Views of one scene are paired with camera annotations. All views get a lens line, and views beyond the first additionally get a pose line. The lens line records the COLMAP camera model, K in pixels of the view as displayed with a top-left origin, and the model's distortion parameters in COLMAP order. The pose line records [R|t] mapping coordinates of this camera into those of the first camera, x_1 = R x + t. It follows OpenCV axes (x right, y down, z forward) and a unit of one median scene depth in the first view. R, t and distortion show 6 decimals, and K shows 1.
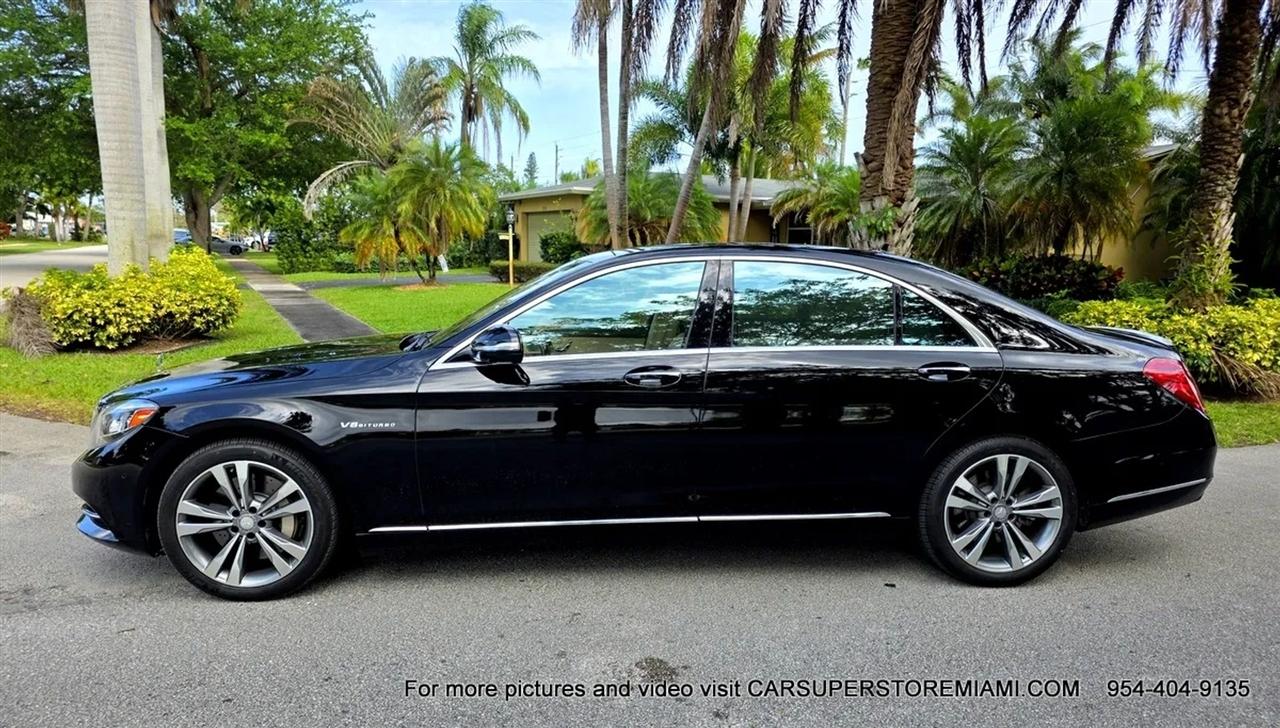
lens RADIAL K [[883.6, 0, 638.2], [0, 883.6, 403.0], [0, 0, 1]] dist [0.037808, -0.030893]
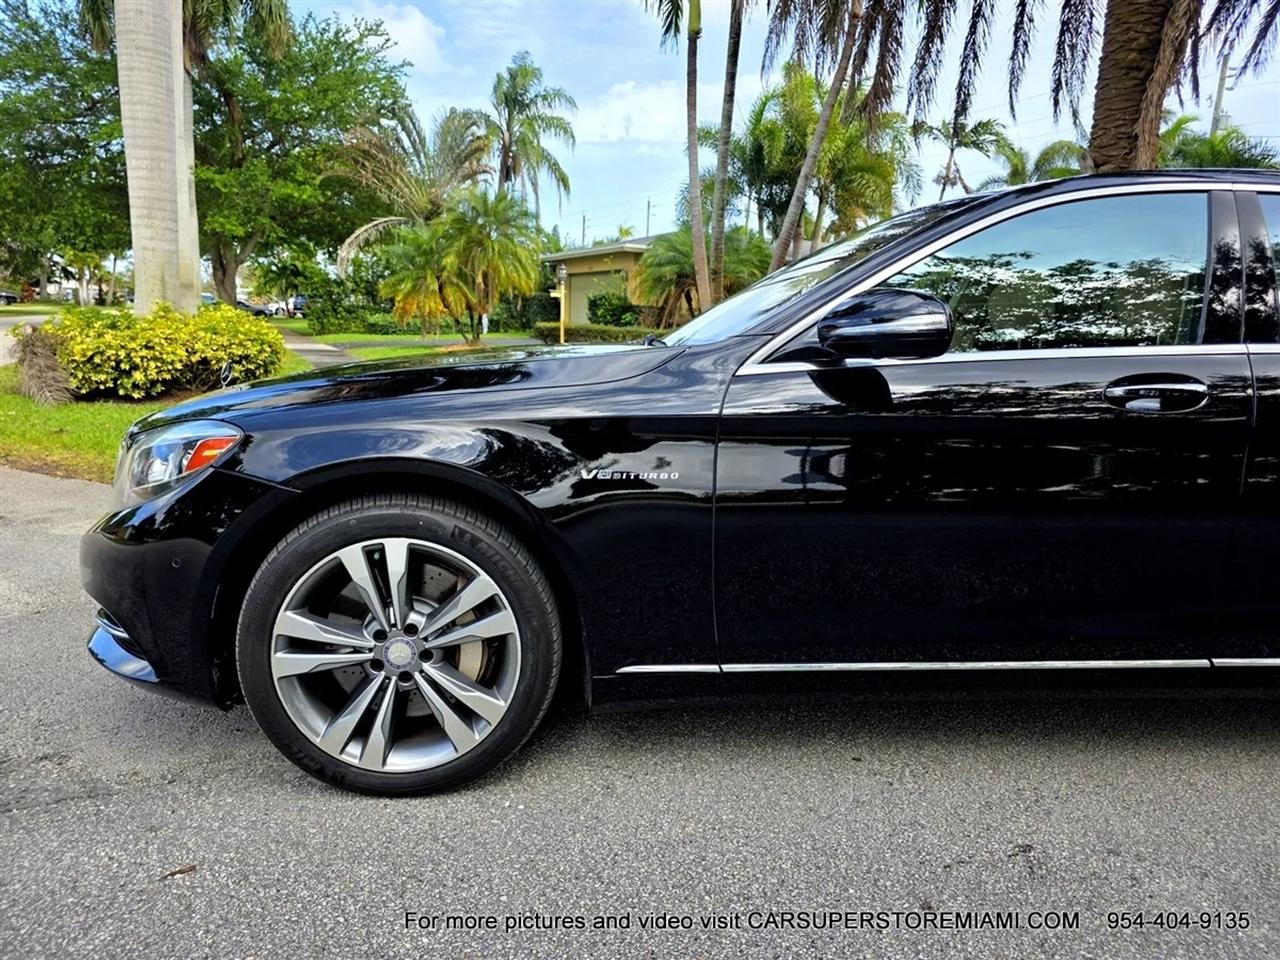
lens RADIAL K [[883.7, 0, 640.5], [0, 883.7, 481.2], [0, 0, 1]] dist [0.029535, -0.026600]
pose [[0.999762, 0.016686, -0.014071, -0.104608], [-0.016652, 0.999858, 0.002540, 0.009748], [0.014111, -0.002306, 0.999898, 0.169300]]
